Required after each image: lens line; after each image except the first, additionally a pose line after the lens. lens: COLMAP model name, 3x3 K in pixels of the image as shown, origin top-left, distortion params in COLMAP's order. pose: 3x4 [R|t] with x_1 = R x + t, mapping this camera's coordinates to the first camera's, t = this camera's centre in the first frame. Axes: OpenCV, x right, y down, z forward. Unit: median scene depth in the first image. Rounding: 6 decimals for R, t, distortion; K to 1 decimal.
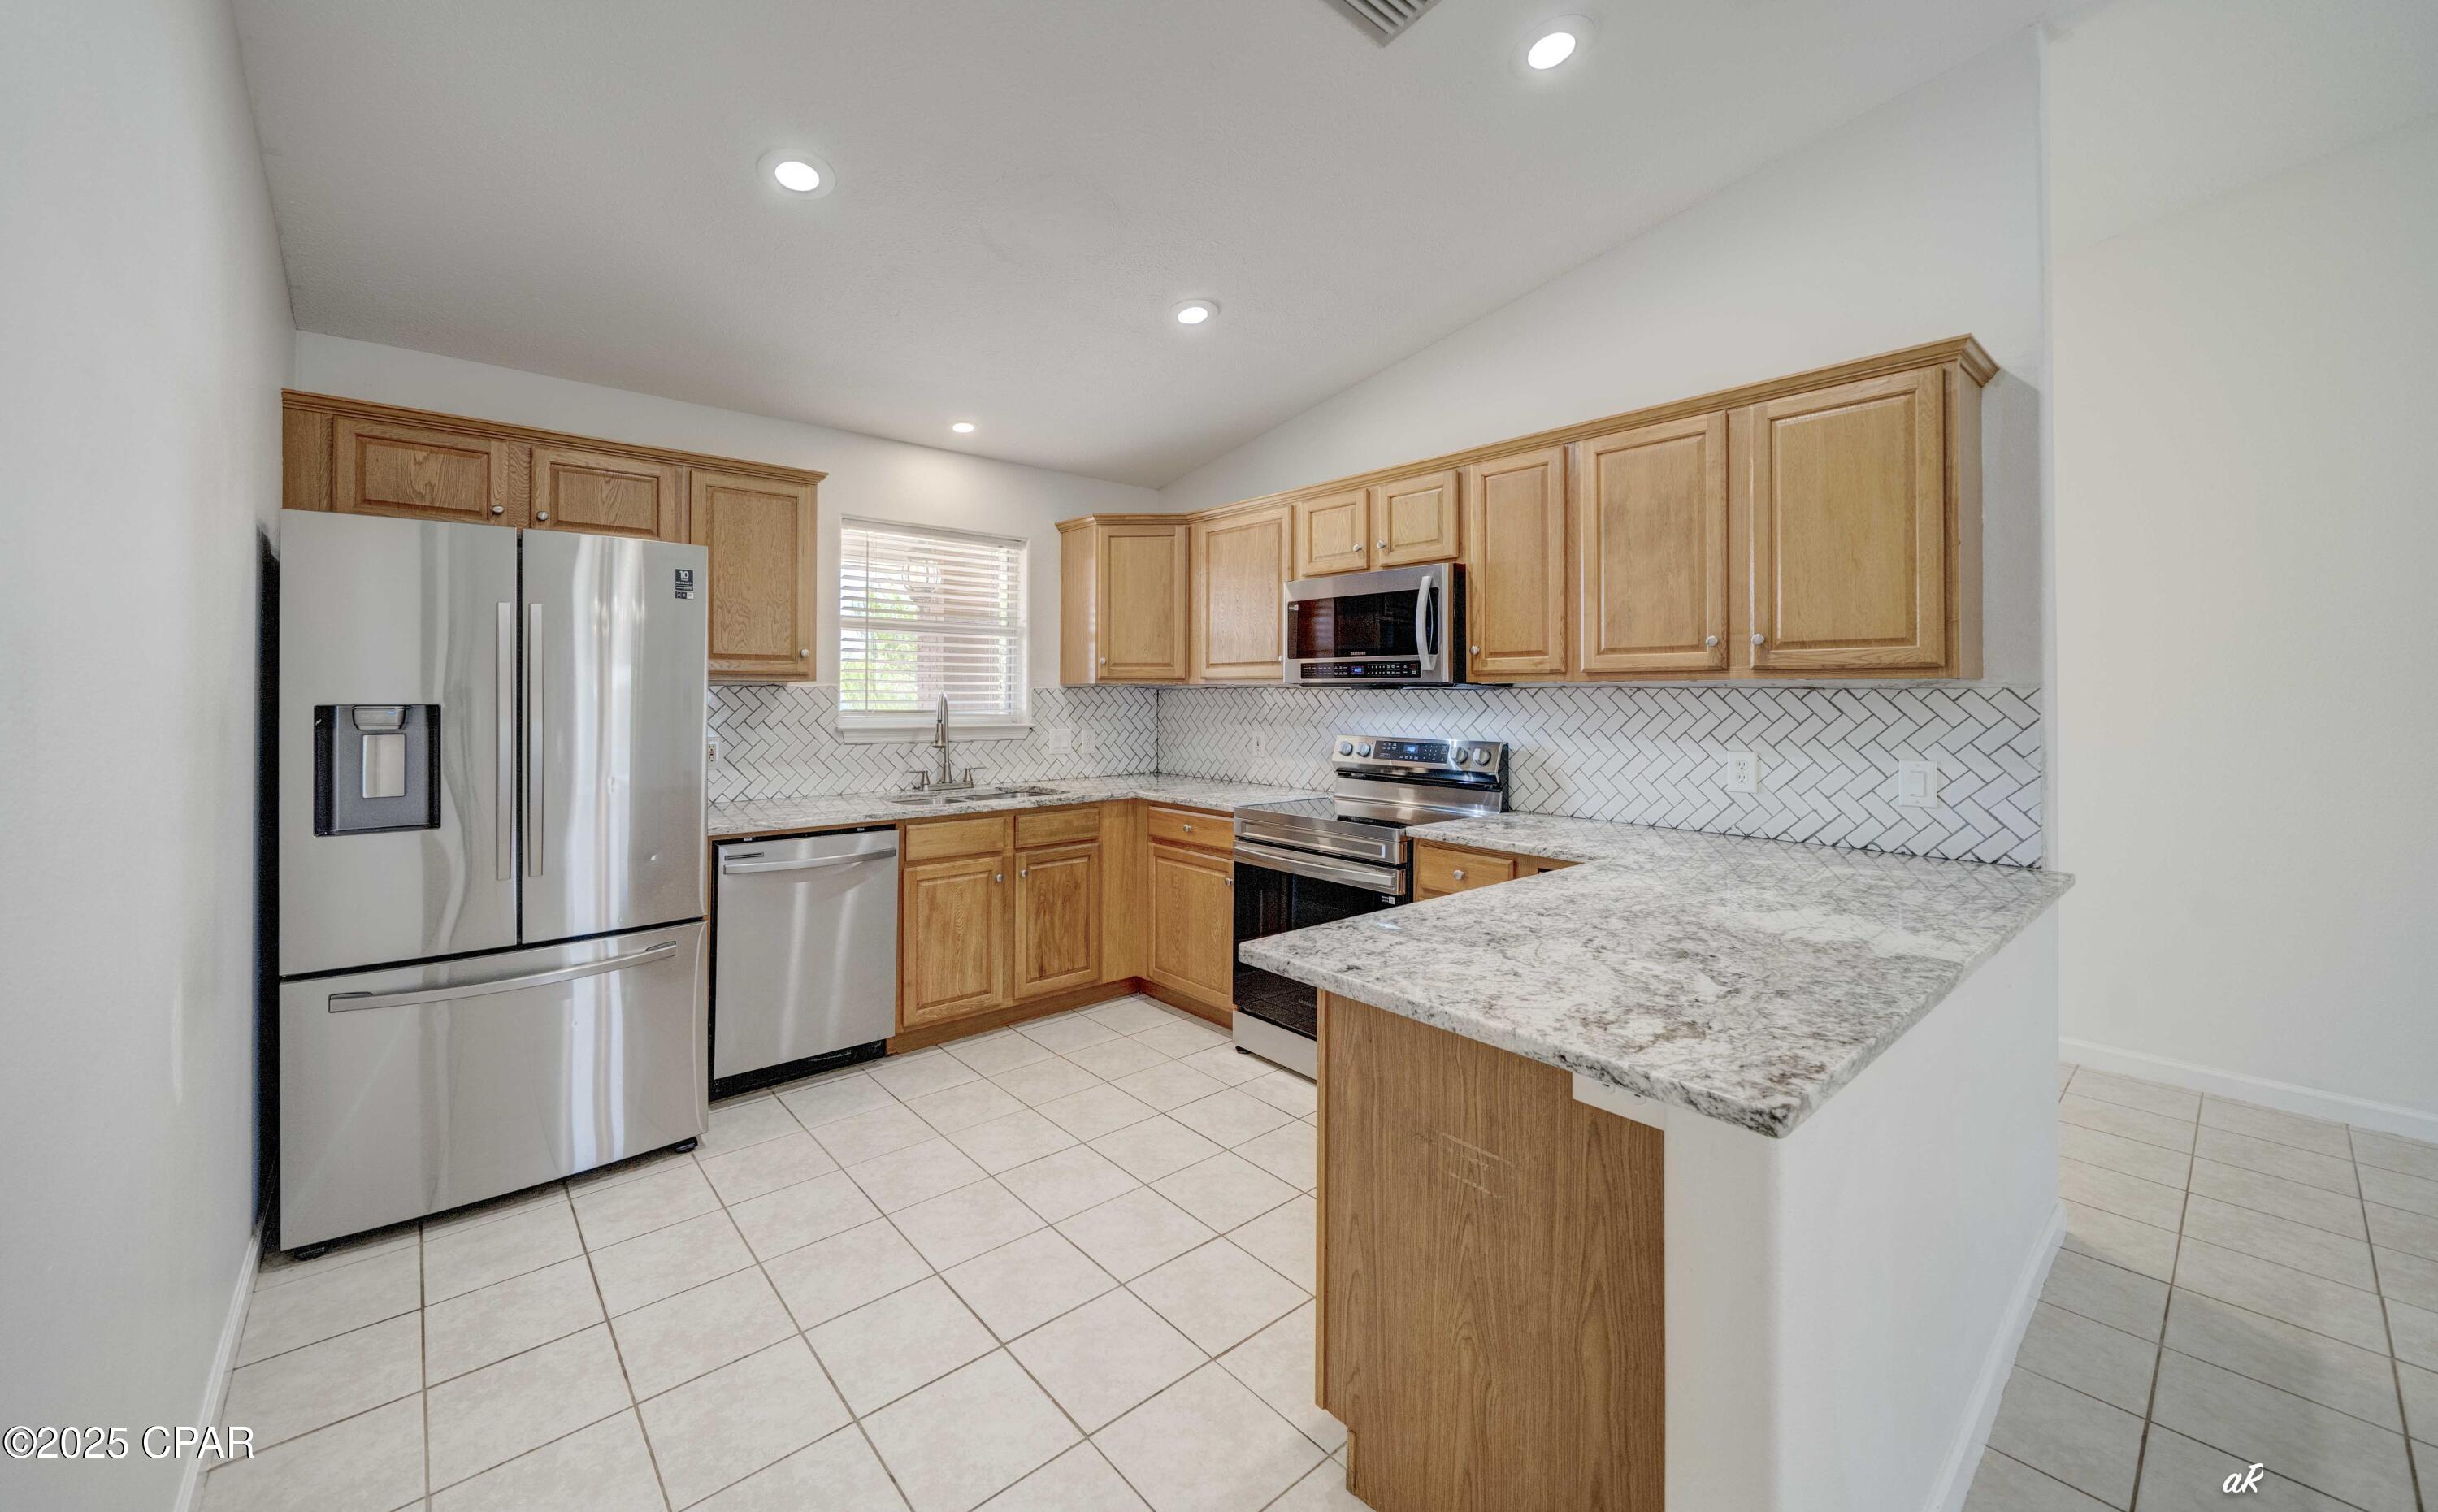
lens RADIAL K [[937.5, 0, 1152.8], [0, 937.5, 684.1], [0, 0, 1]] dist [-0.002574, 0.000660]
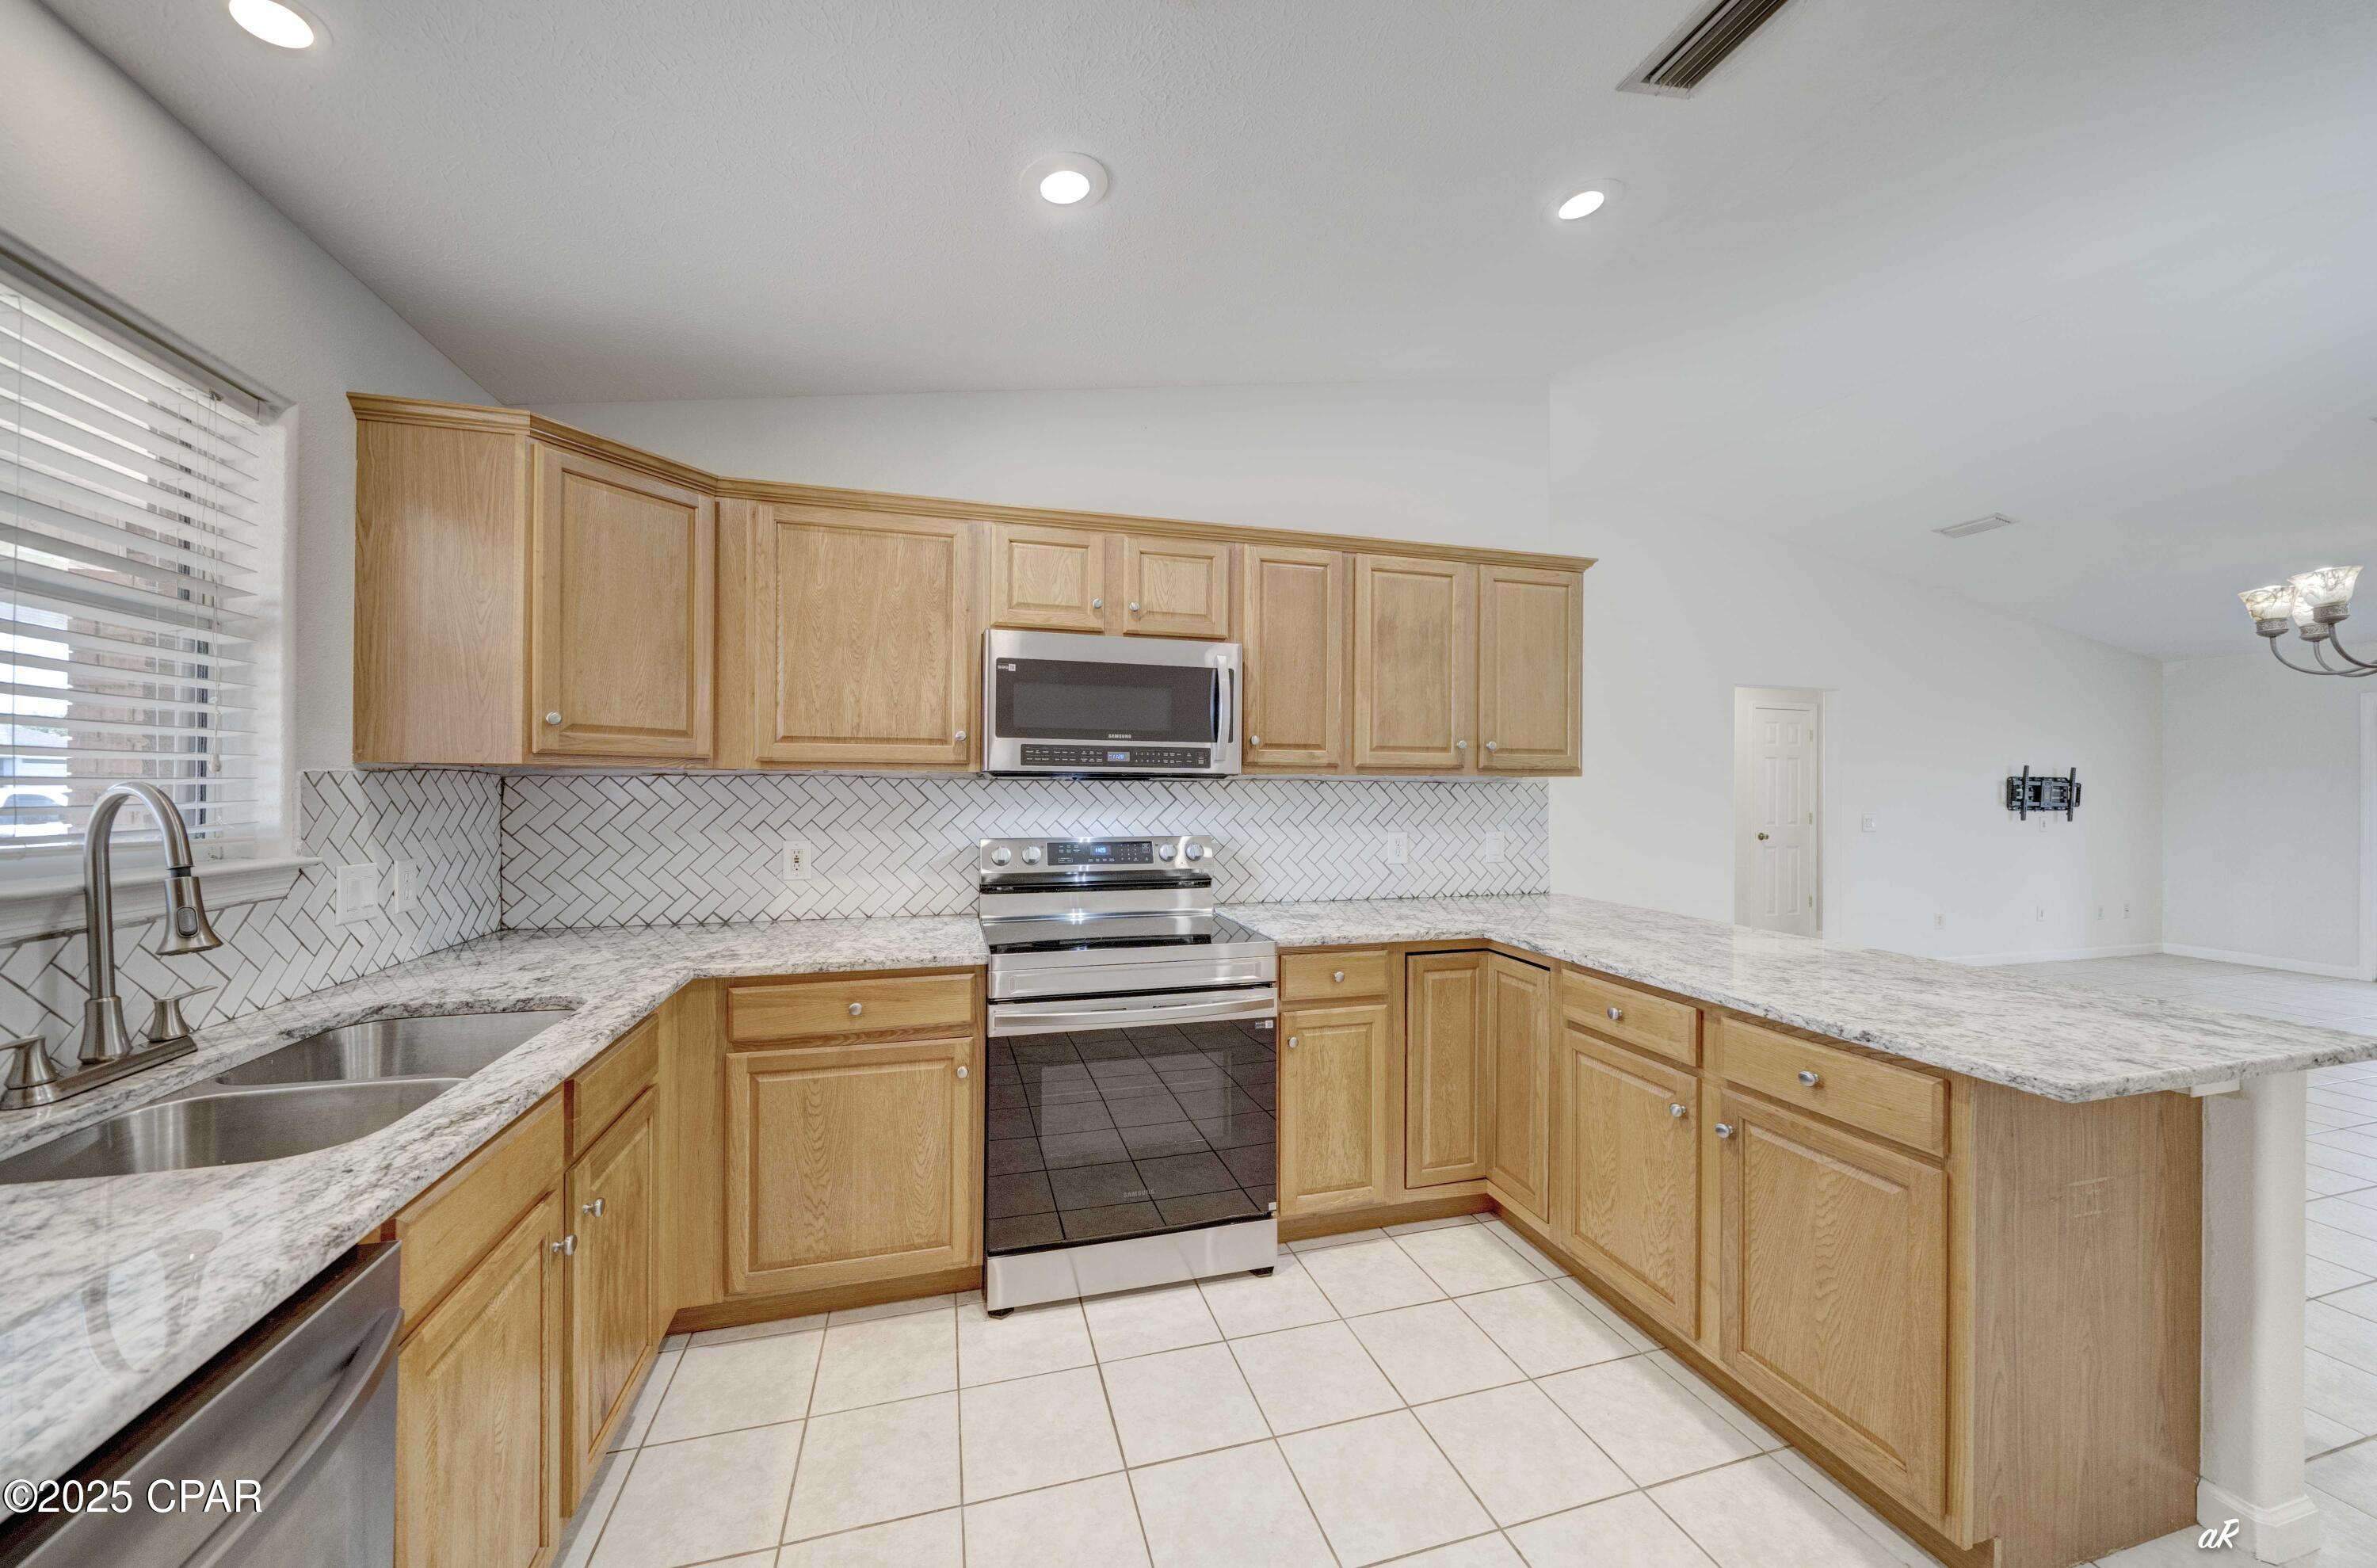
lens RADIAL K [[832.9, 0, 1186.9], [0, 832.9, 781.2], [0, 0, 1]] dist [-0.006749, 0.000041]
pose [[0.381135, 0.003159, 0.924514, -0.456761], [-0.013239, 0.999910, 0.002042, 0.004298], [-0.924425, -0.013017, 0.381142, 0.728750]]
